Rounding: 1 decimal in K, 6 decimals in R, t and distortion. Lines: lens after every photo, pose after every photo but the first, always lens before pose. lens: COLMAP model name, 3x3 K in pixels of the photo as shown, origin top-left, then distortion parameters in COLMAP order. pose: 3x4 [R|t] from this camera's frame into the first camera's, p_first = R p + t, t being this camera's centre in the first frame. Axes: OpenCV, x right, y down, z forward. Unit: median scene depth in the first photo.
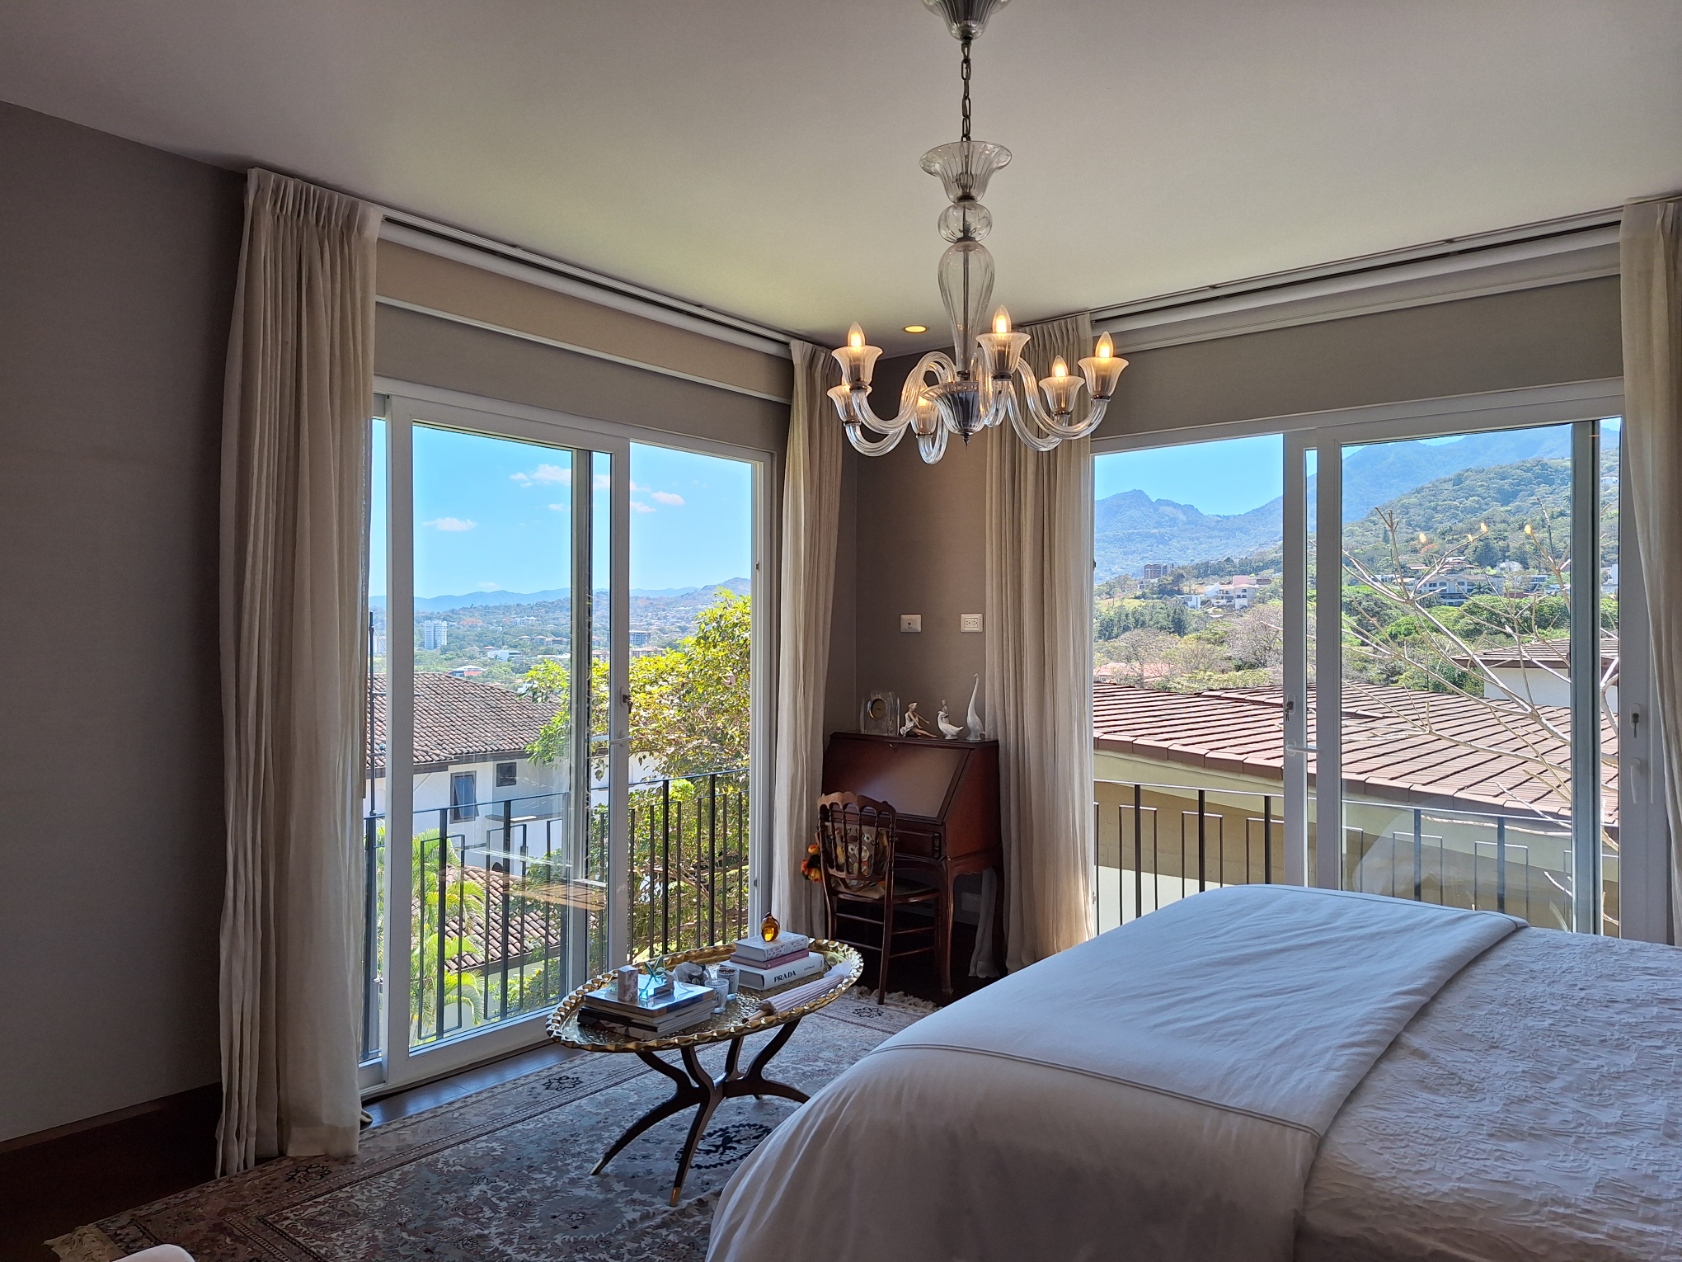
lens RADIAL K [[1172.4, 0, 841.0], [0, 1172.4, 631.0], [0, 0, 1]] dist [0.038965, -0.002893]
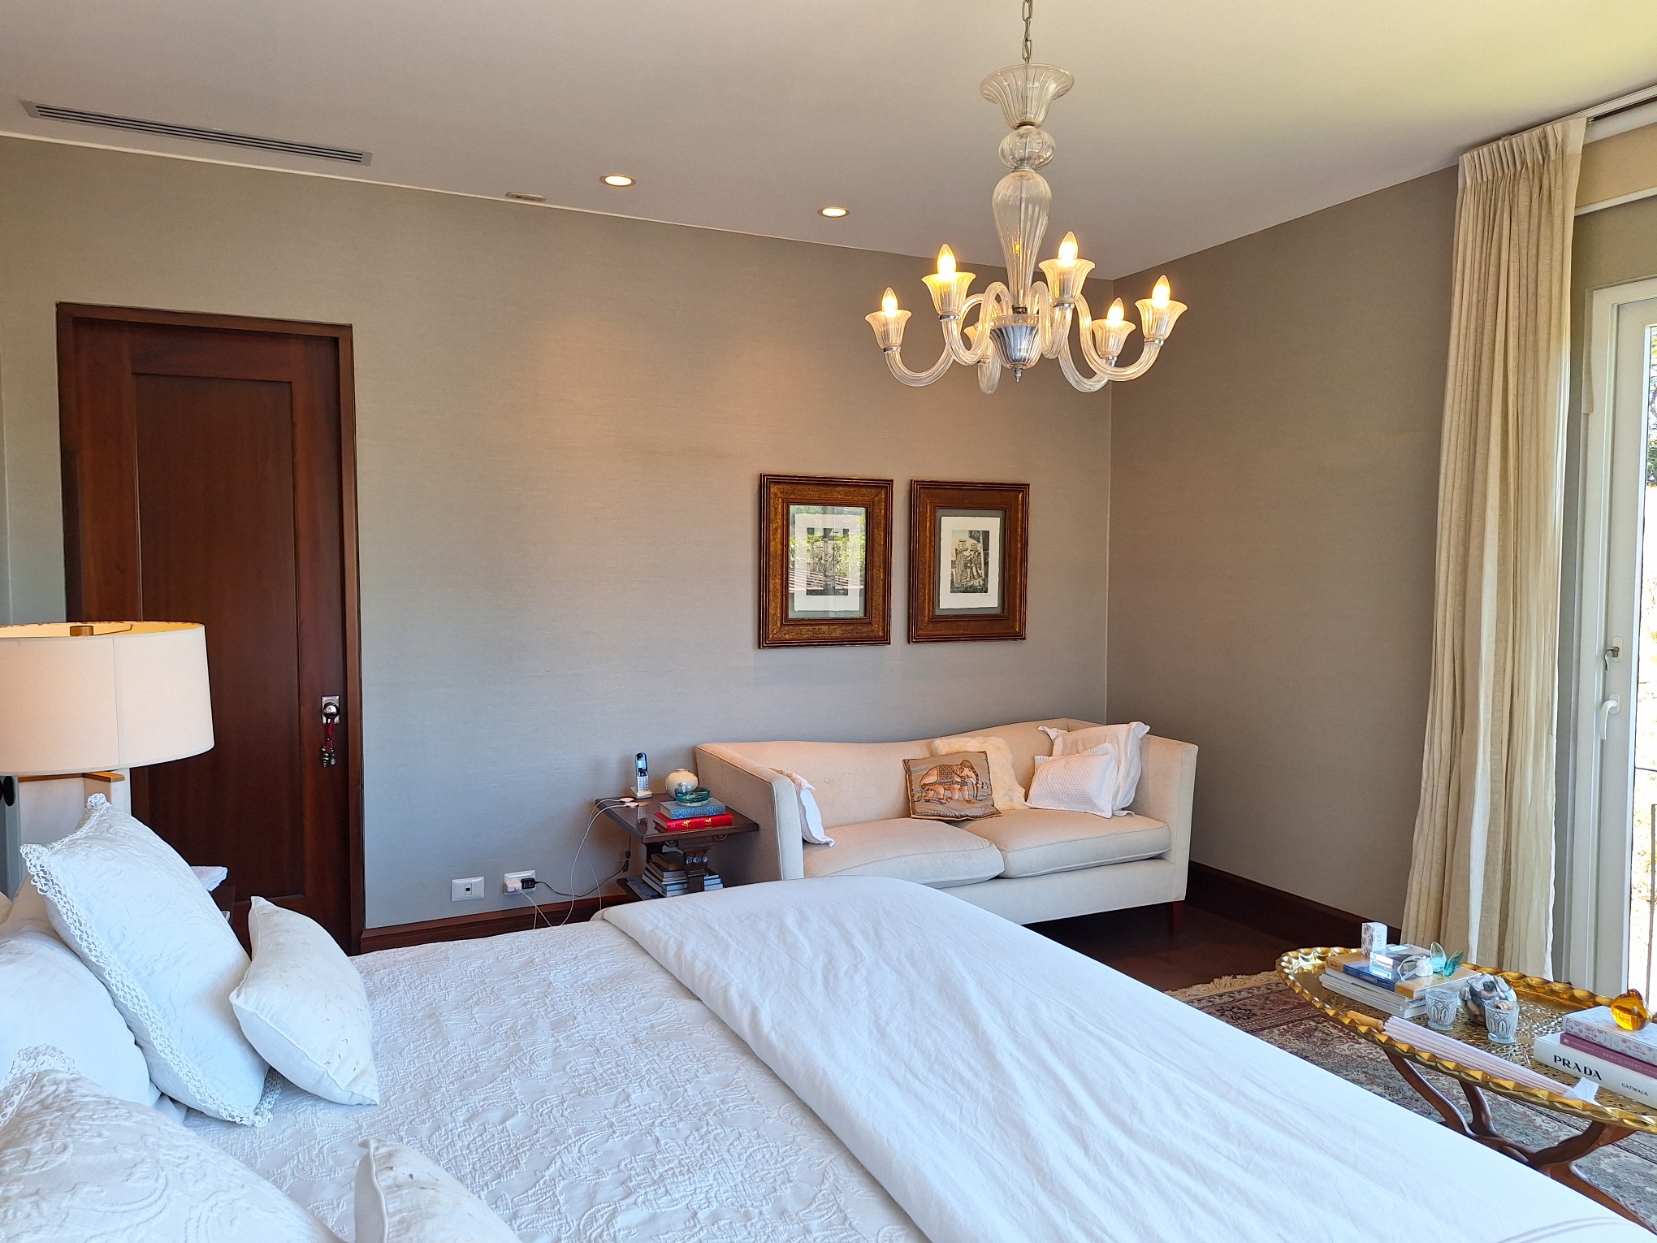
lens RADIAL K [[1156.1, 0, 828.5], [0, 1156.1, 621.5], [0, 0, 1]] dist [0.004556, 0.000381]
pose [[-0.432921, 0.043019, -0.900405, 1.226172], [0.000436, 0.998871, 0.047513, 0.003631], [0.901432, 0.020177, -0.432451, 1.475887]]
